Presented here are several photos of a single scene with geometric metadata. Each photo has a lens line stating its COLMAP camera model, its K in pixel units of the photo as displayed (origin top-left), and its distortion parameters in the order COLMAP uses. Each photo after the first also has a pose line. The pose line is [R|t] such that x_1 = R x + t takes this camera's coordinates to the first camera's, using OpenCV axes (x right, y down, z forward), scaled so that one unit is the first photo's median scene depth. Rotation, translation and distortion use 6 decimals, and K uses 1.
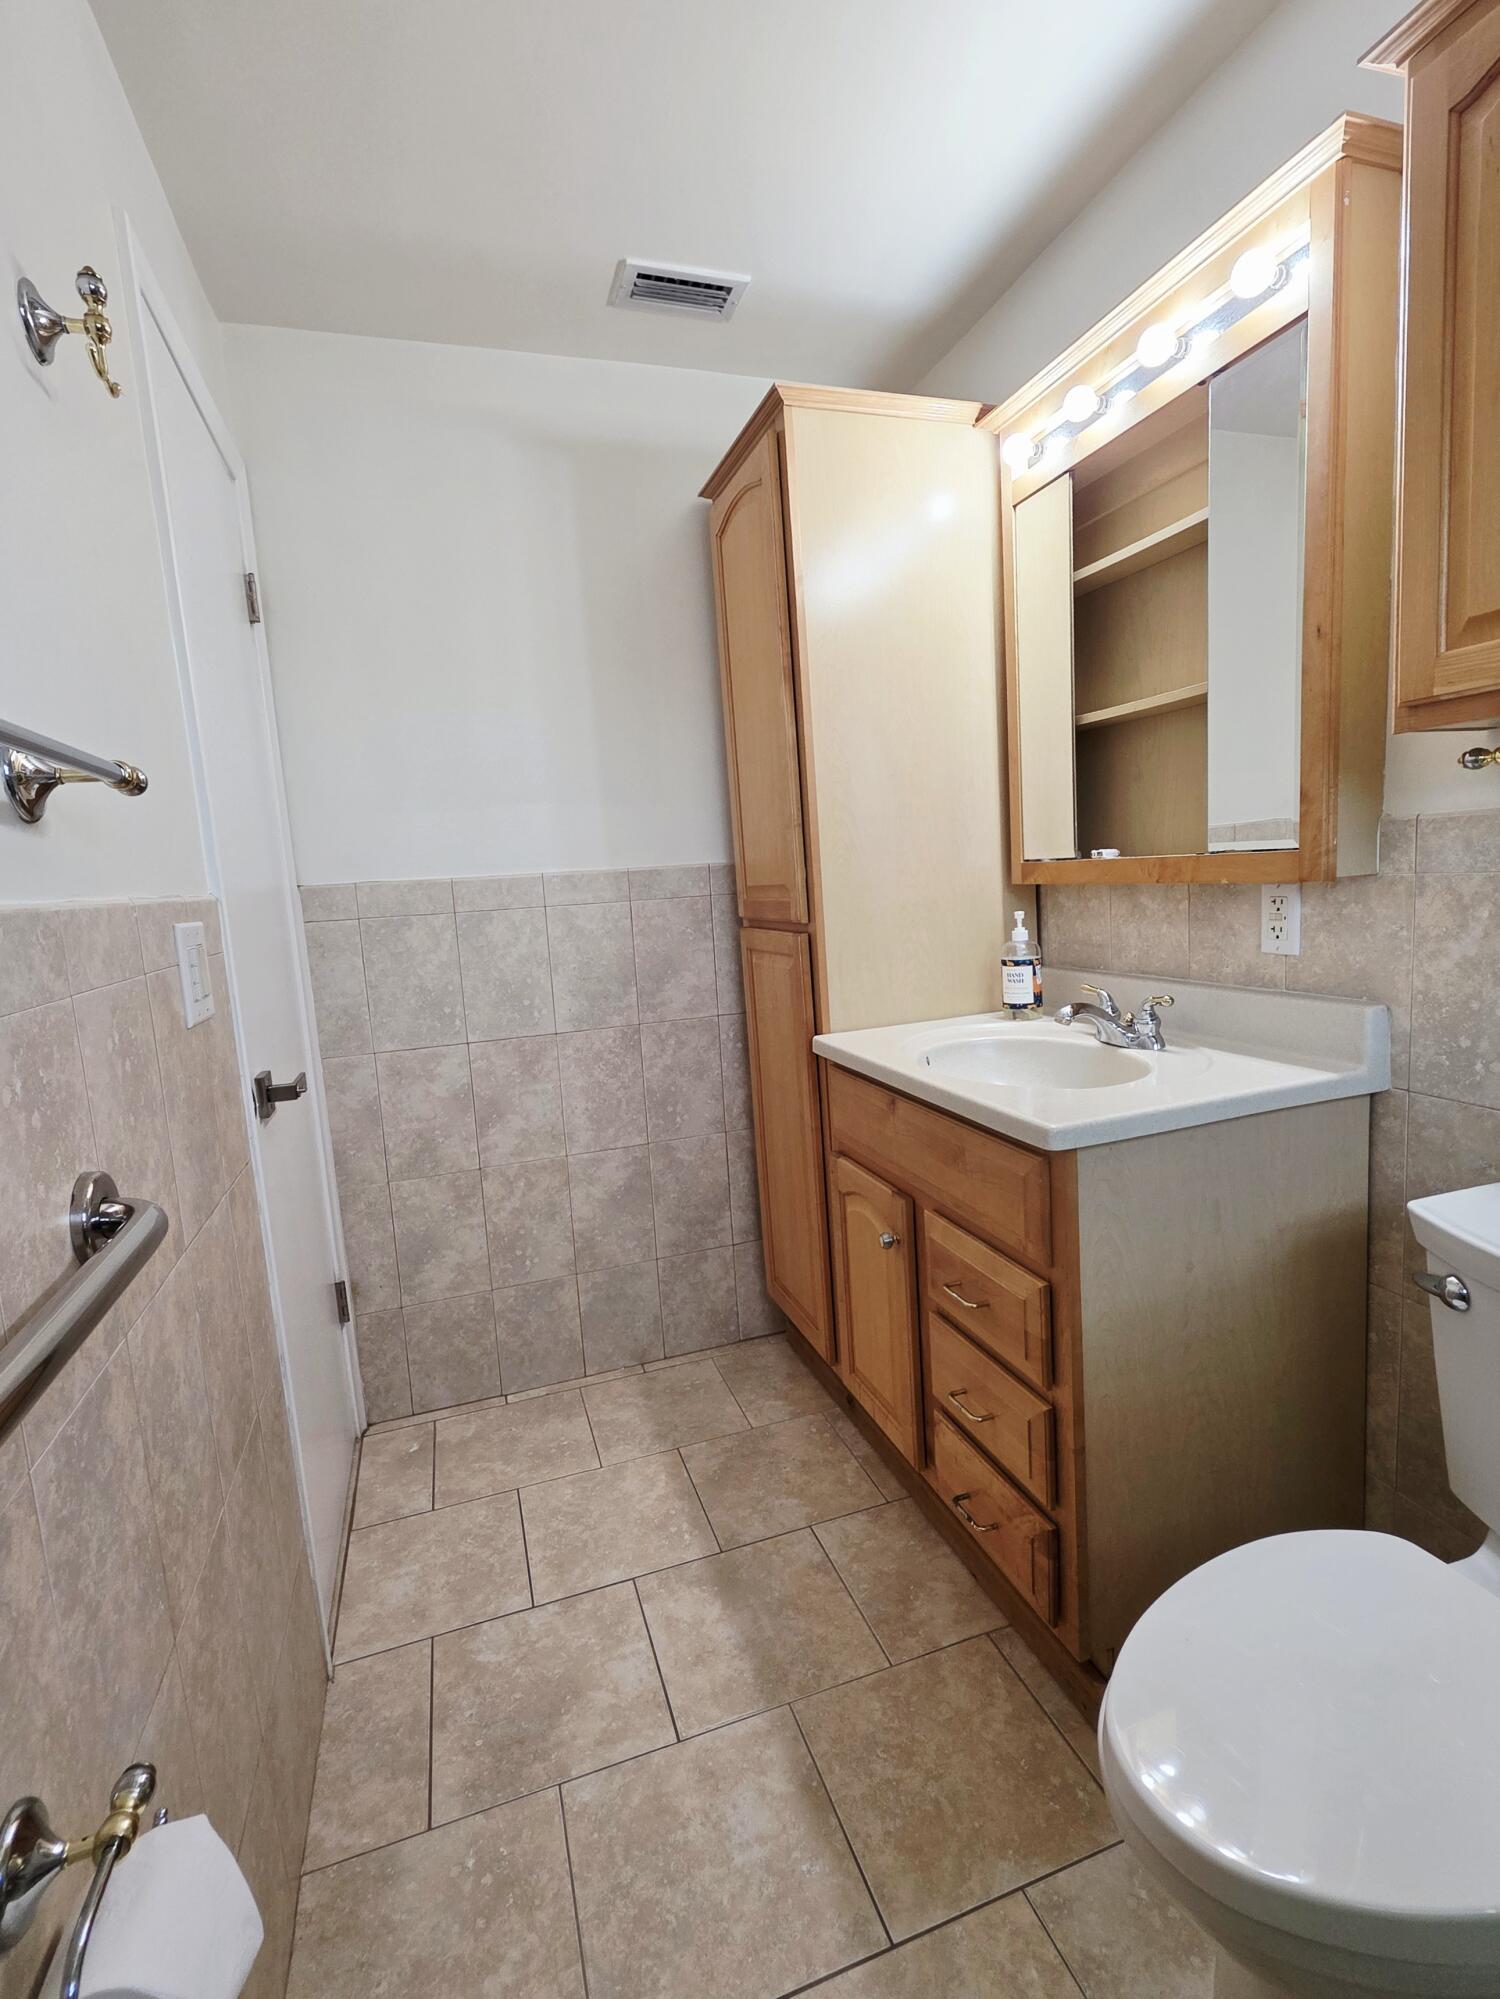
lens RADIAL K [[926.7, 0, 750.8], [0, 926.7, 997.7], [0, 0, 1]] dist [-0.000941, -0.000015]
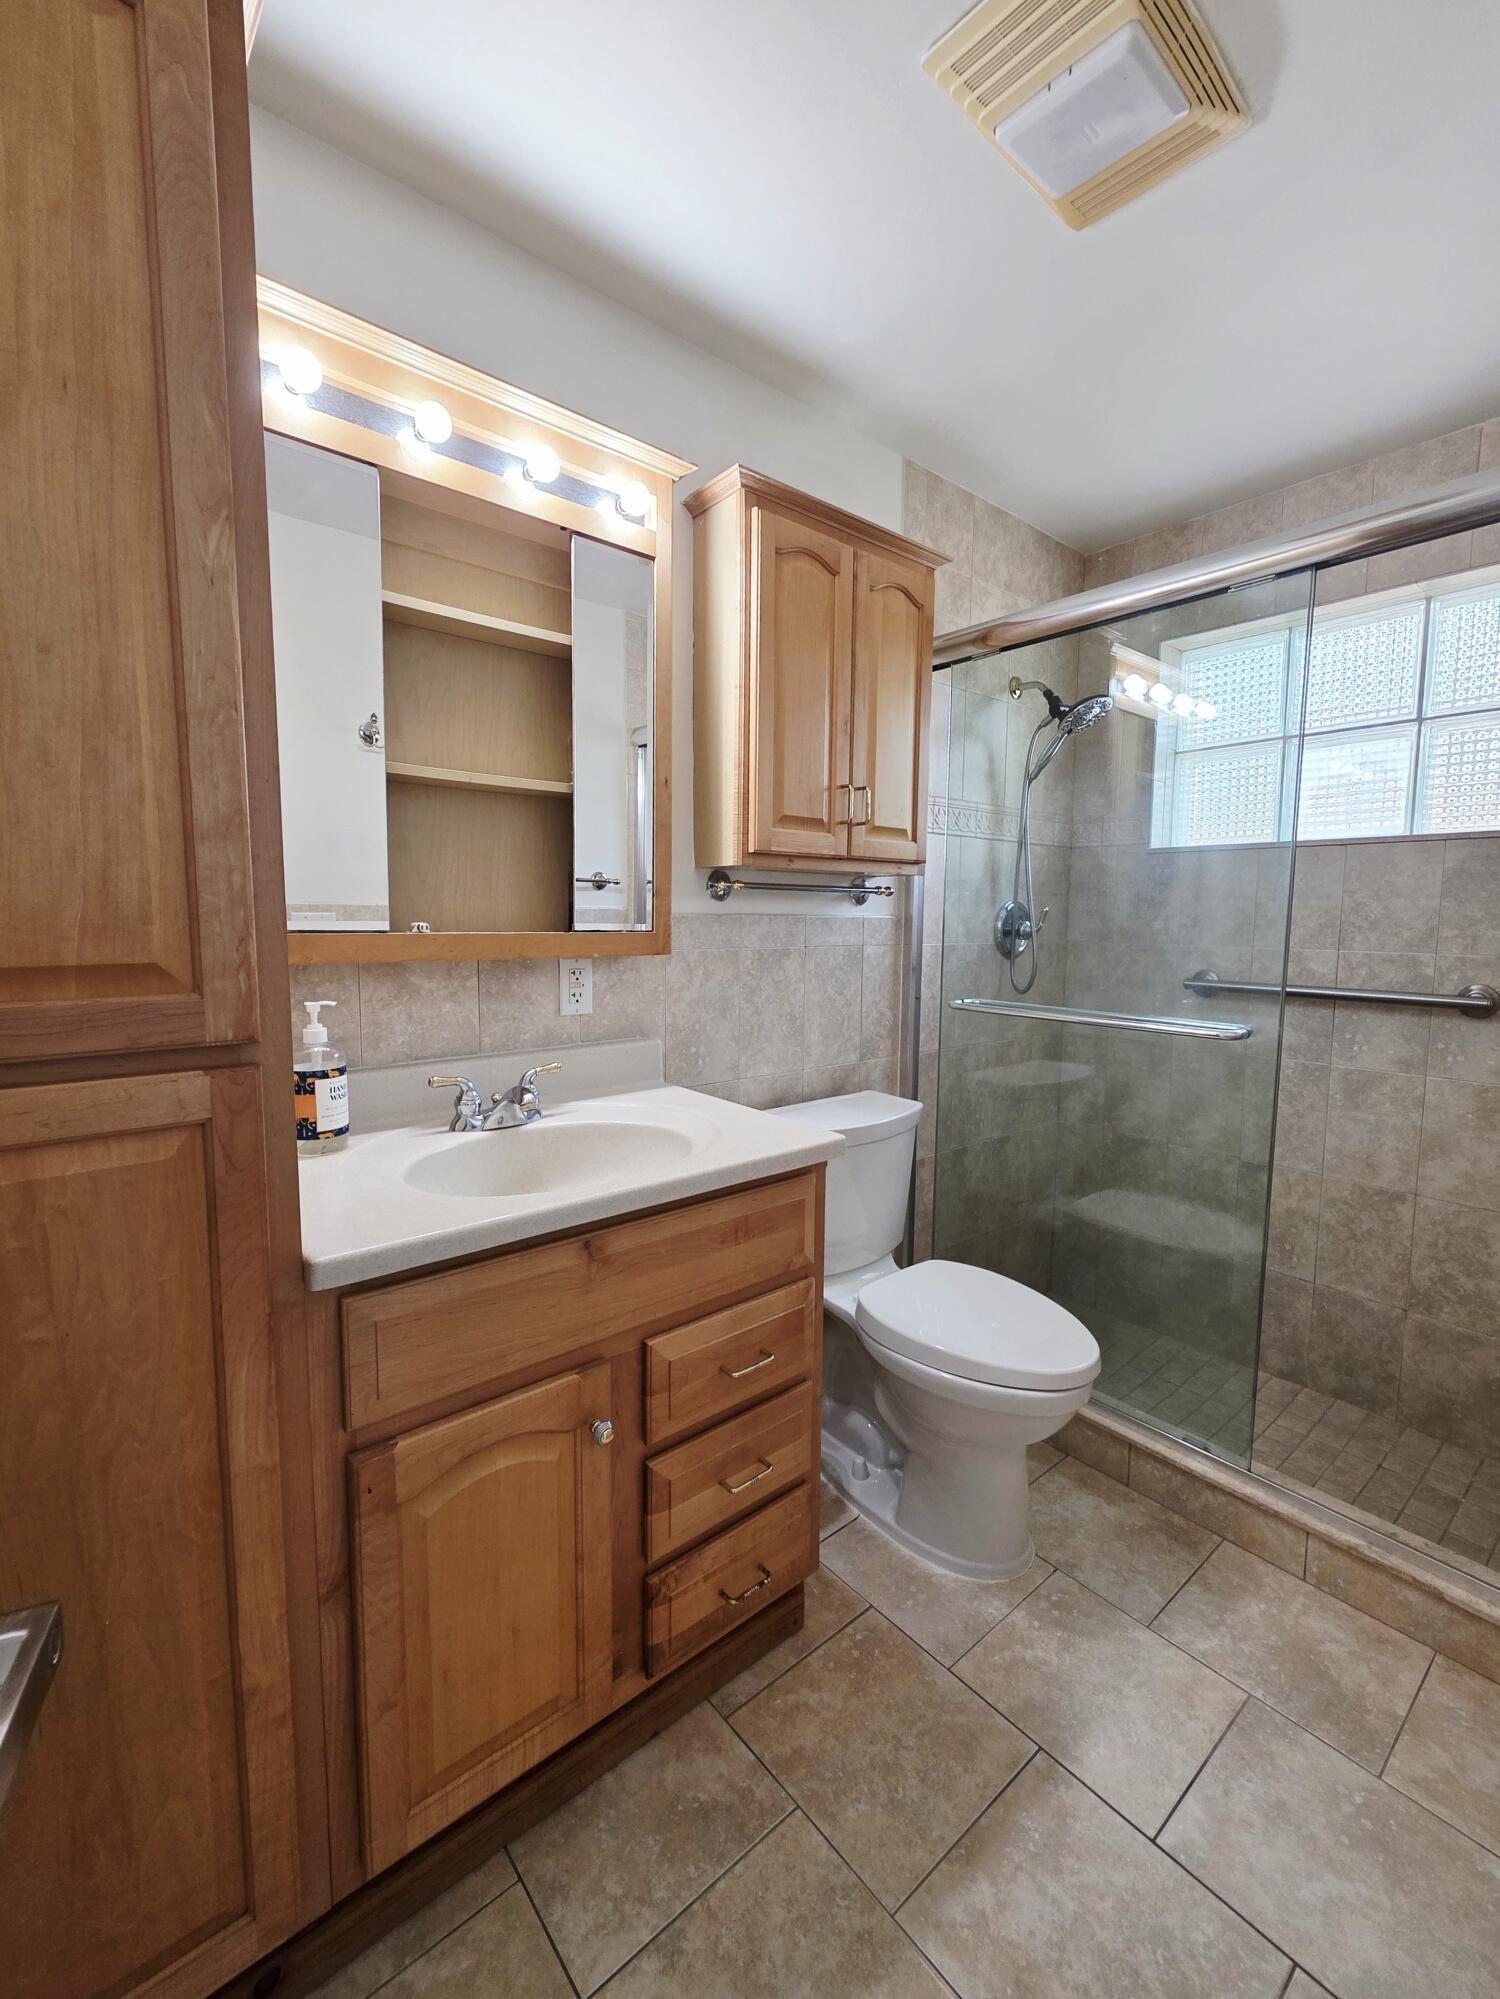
lens RADIAL K [[843.4, 0, 751.2], [0, 843.4, 994.5], [0, 0, 1]] dist [-0.000696, -0.000251]
pose [[-0.365006, -0.030765, 0.930497, -0.555721], [0.139043, 0.986444, 0.087157, -0.137908], [-0.920564, 0.161191, -0.355780, 1.166538]]
